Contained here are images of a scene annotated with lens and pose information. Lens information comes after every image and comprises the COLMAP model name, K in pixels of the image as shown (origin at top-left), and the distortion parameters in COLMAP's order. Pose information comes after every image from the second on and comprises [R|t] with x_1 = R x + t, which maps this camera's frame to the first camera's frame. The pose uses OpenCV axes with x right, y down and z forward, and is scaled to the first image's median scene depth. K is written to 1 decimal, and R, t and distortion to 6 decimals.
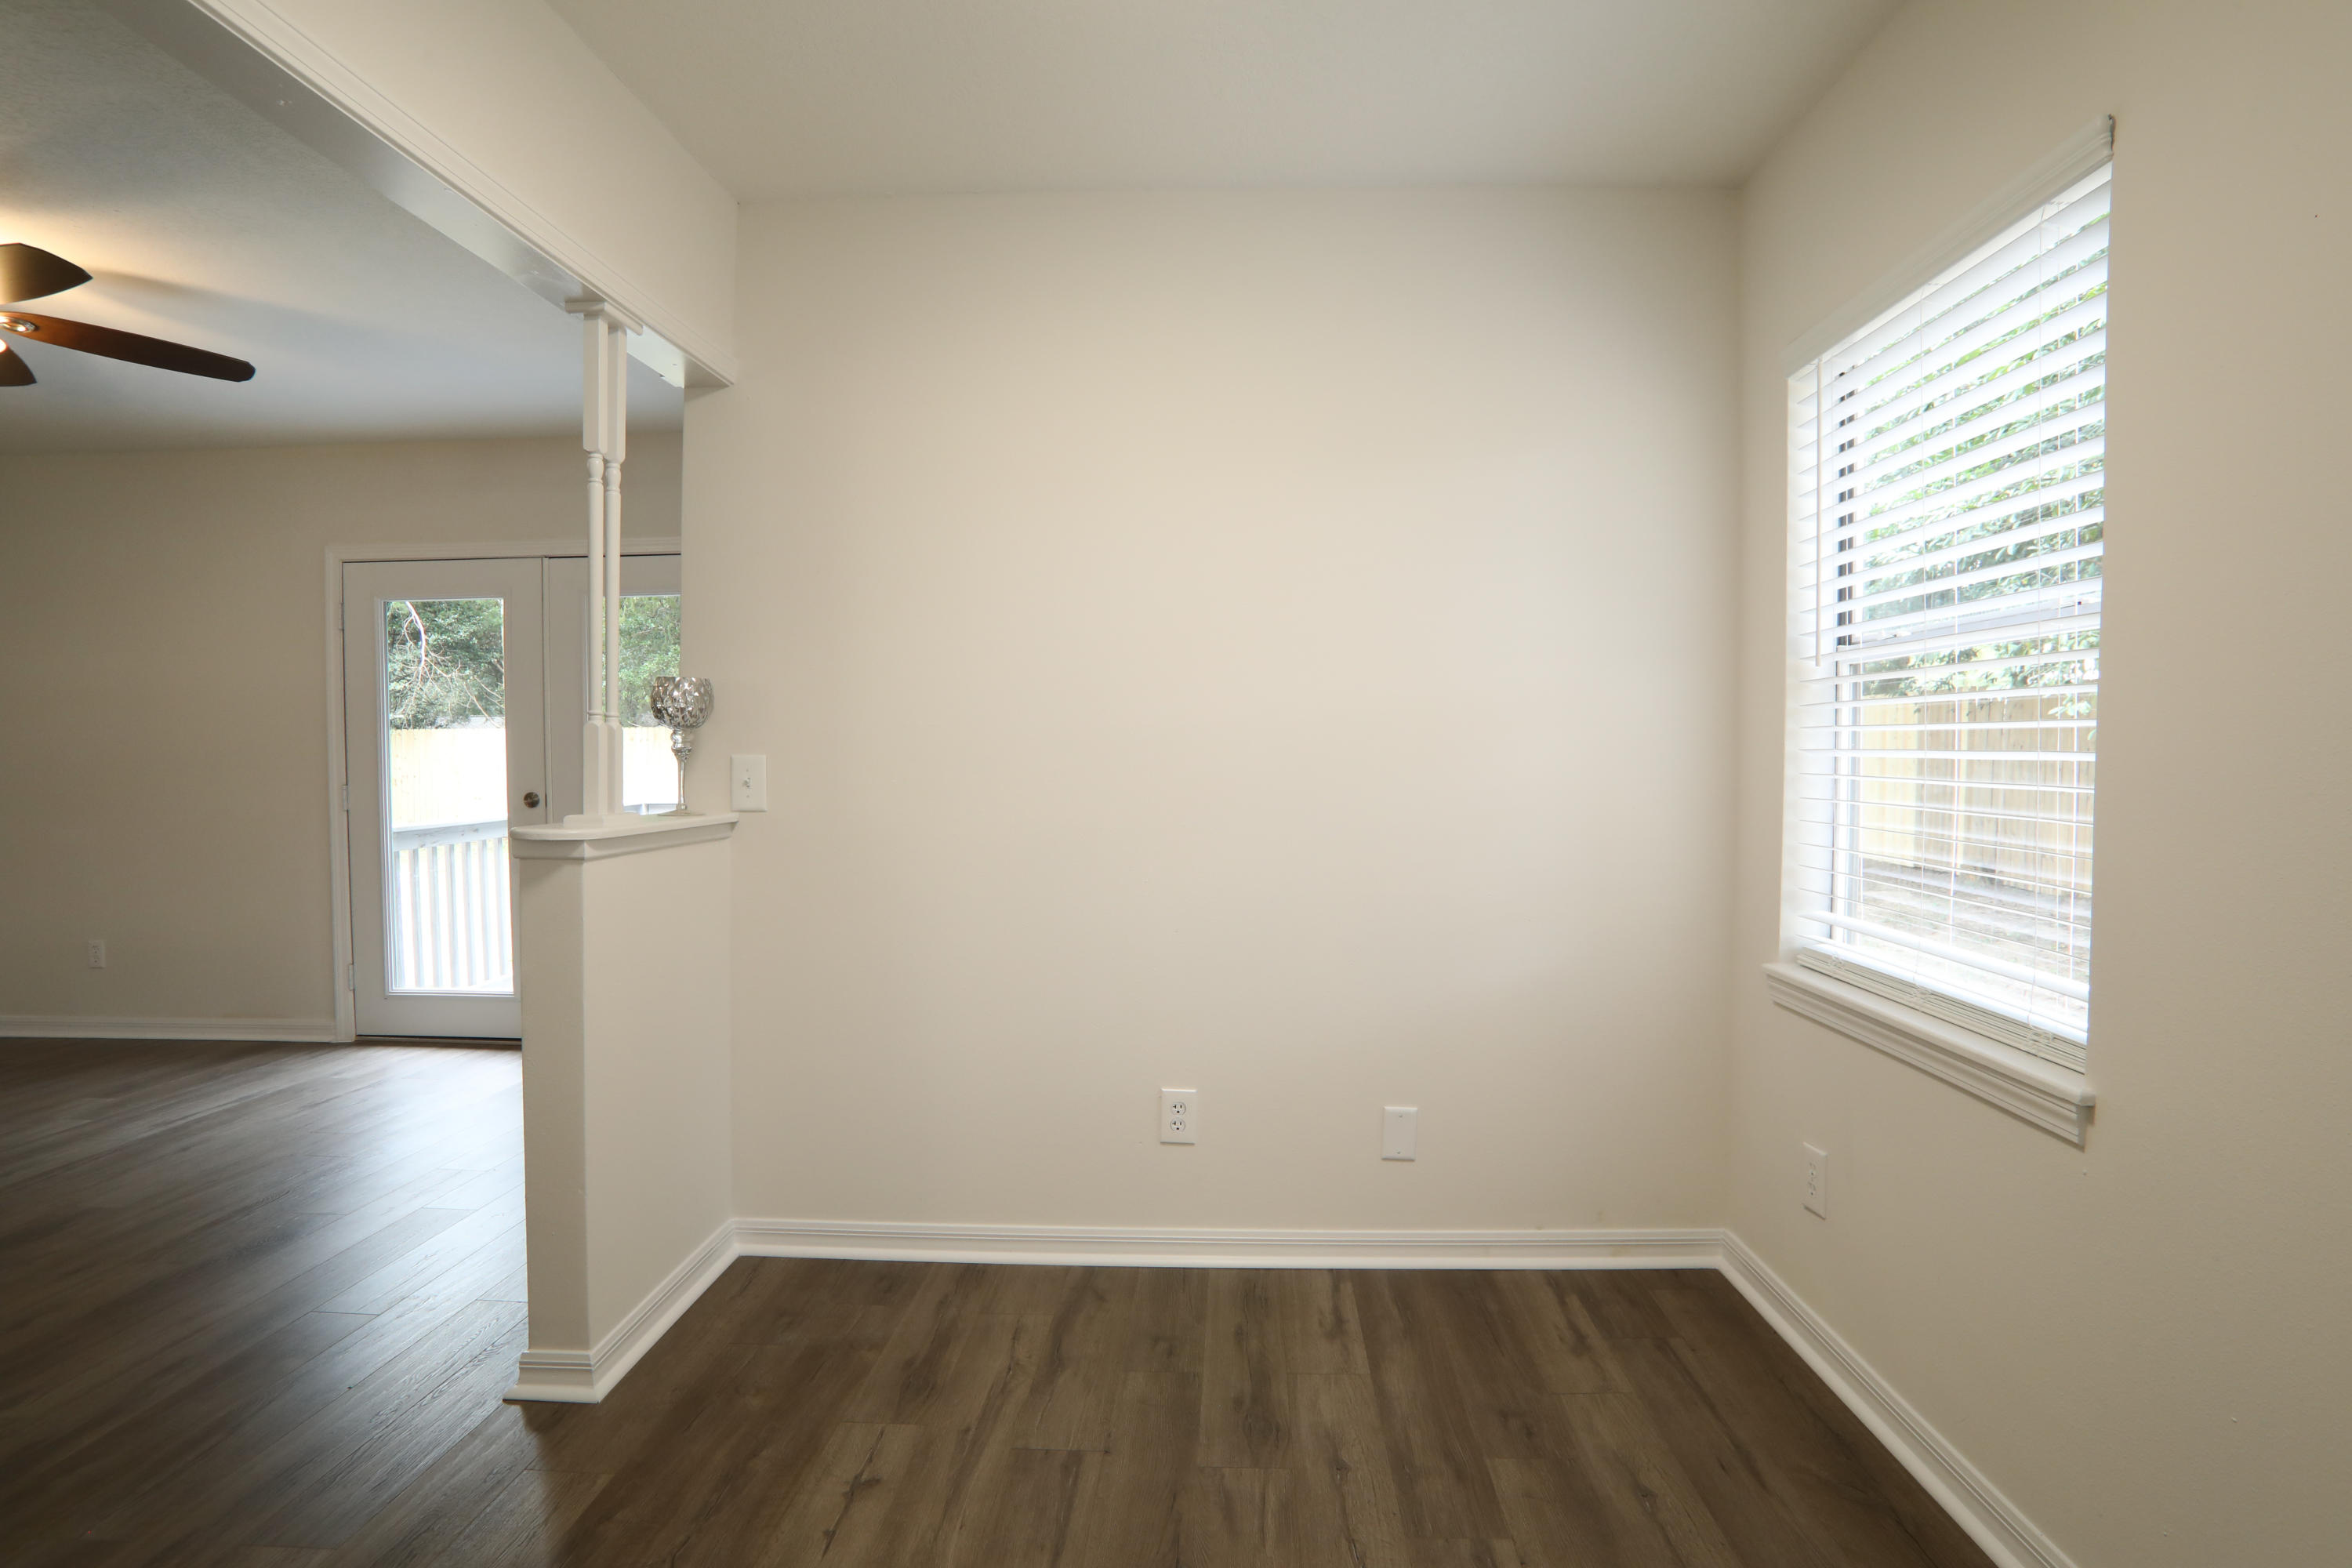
lens RADIAL K [[1198.1, 0, 1176.0], [0, 1198.1, 784.0], [0, 0, 1]] dist [-0.000842, -0.000085]
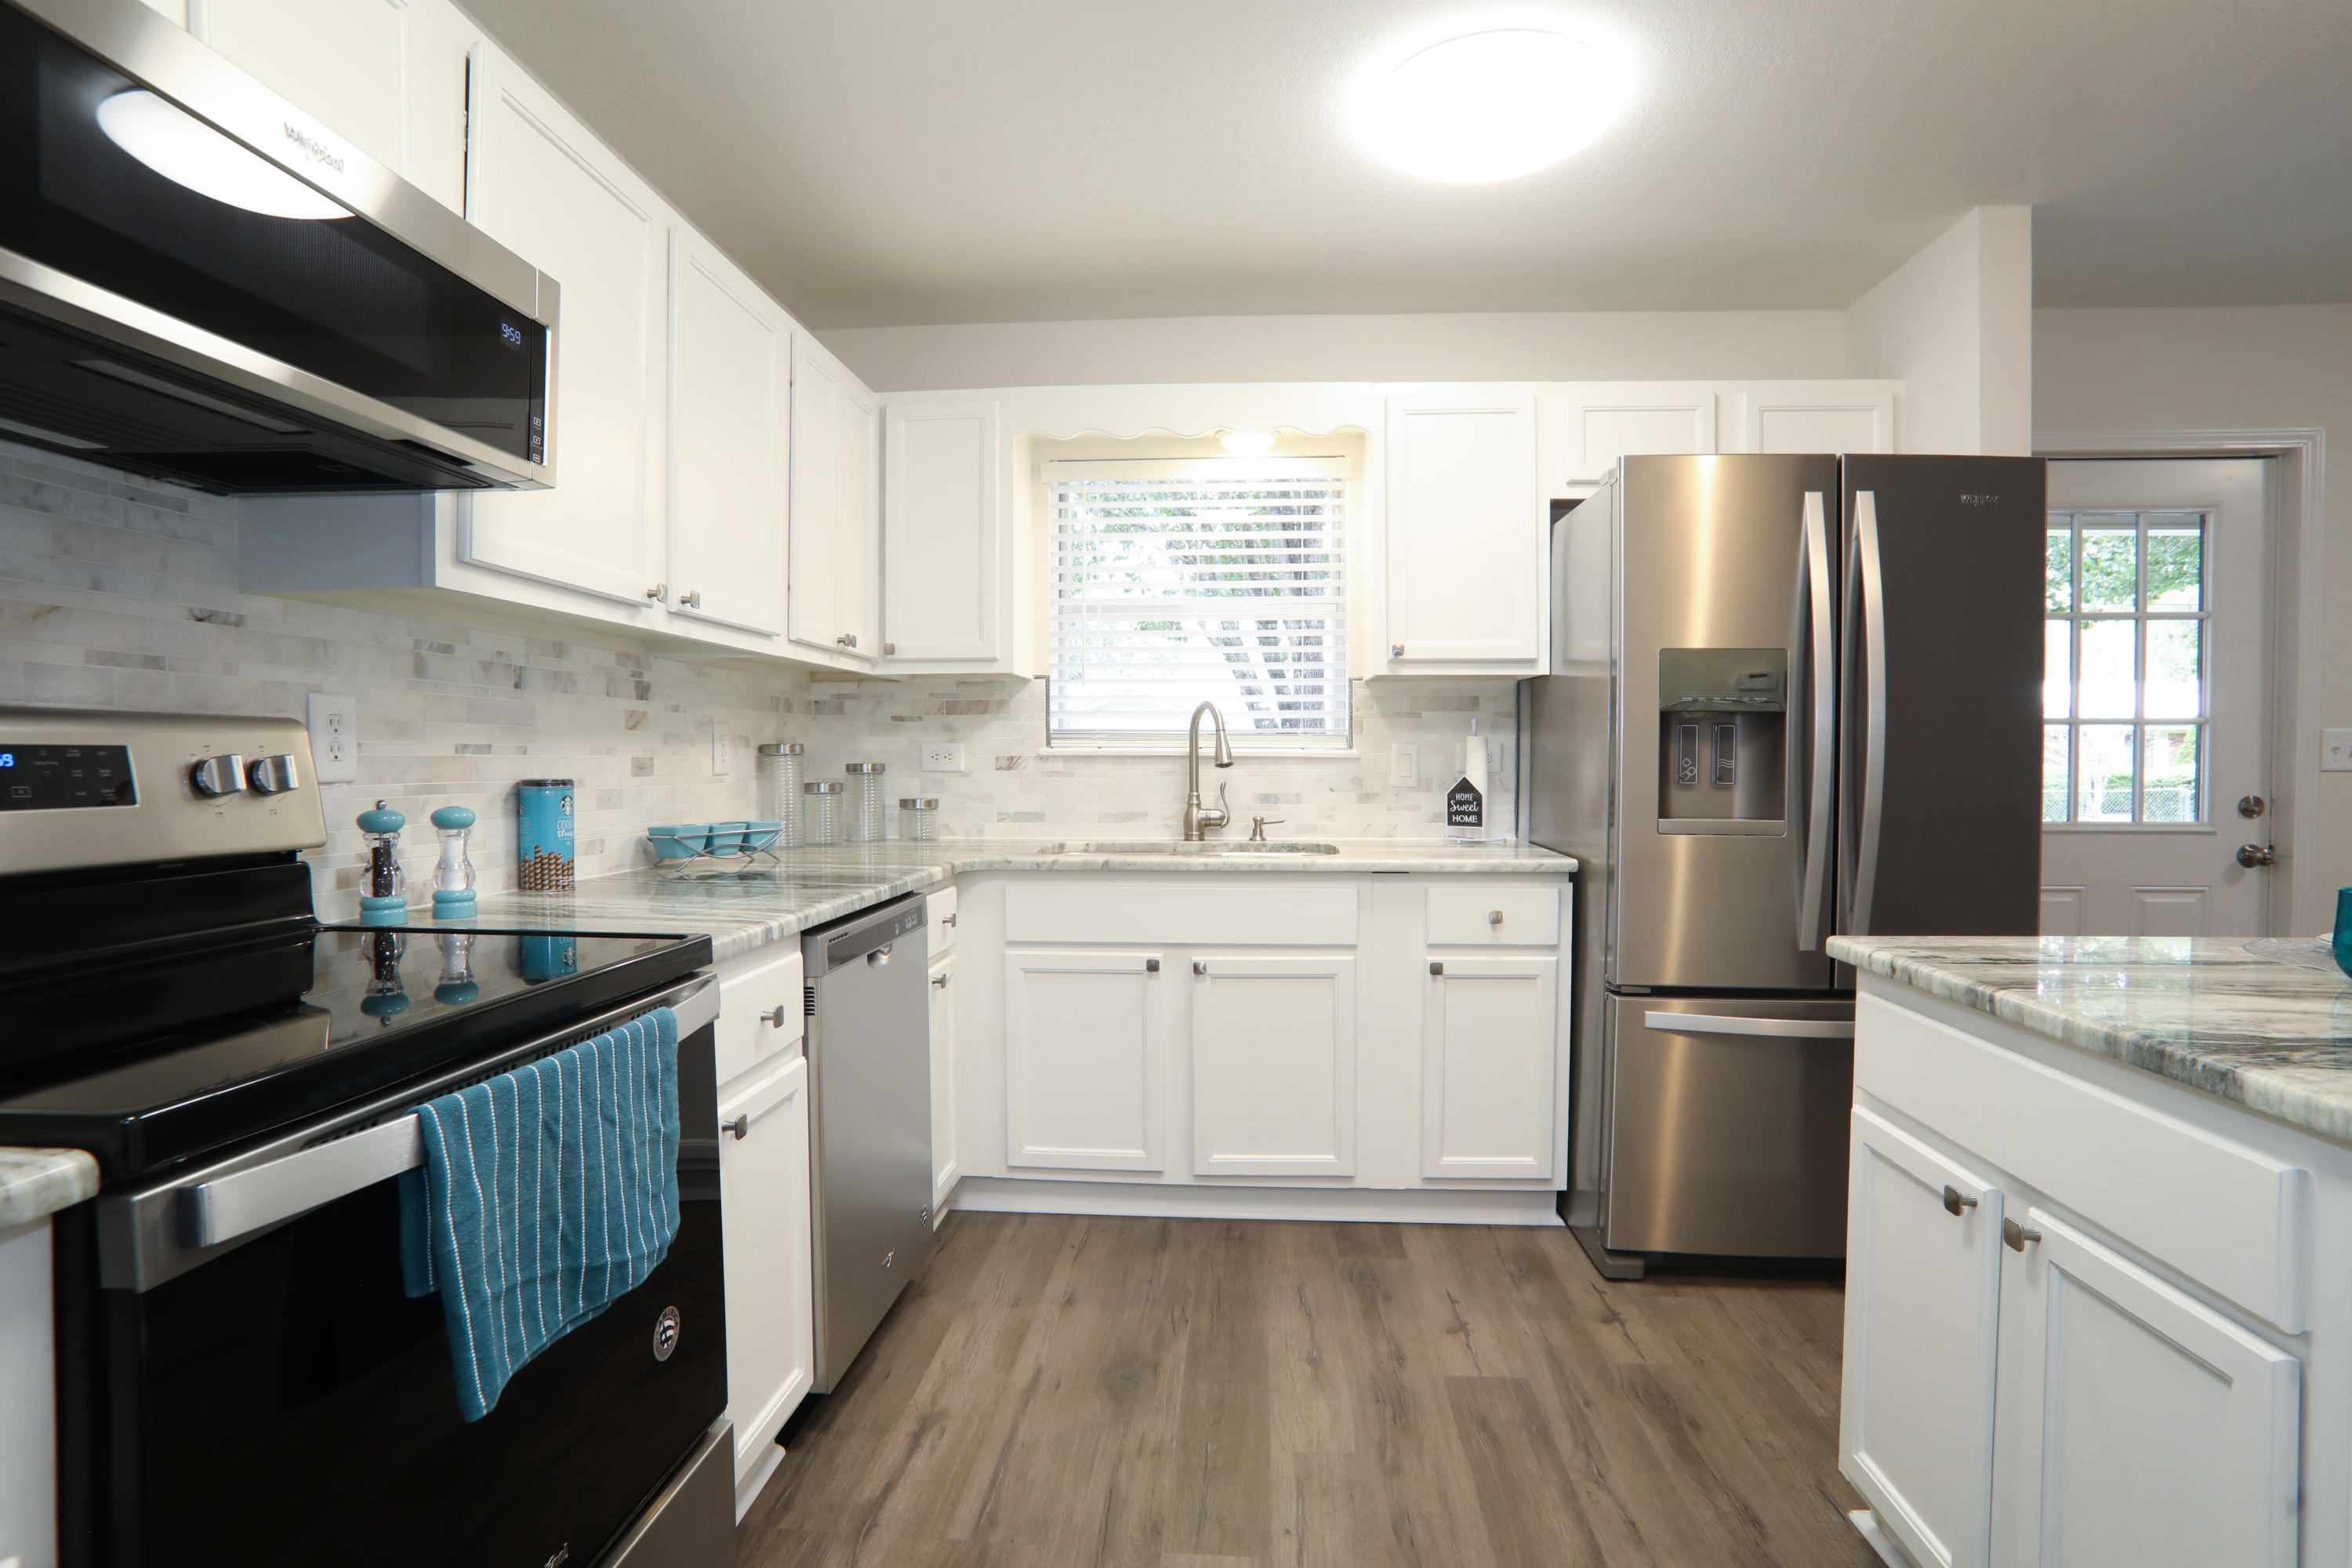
lens RADIAL K [[1095.3, 0, 1176.0], [0, 1095.3, 784.0], [0, 0, 1]] dist [-0.000209, -0.000006]
pose [[-0.999614, 0.001371, 0.027758, 0.141468], [0.002999, 0.998272, 0.058684, -0.040719], [-0.027630, 0.058744, -0.997891, 1.824163]]
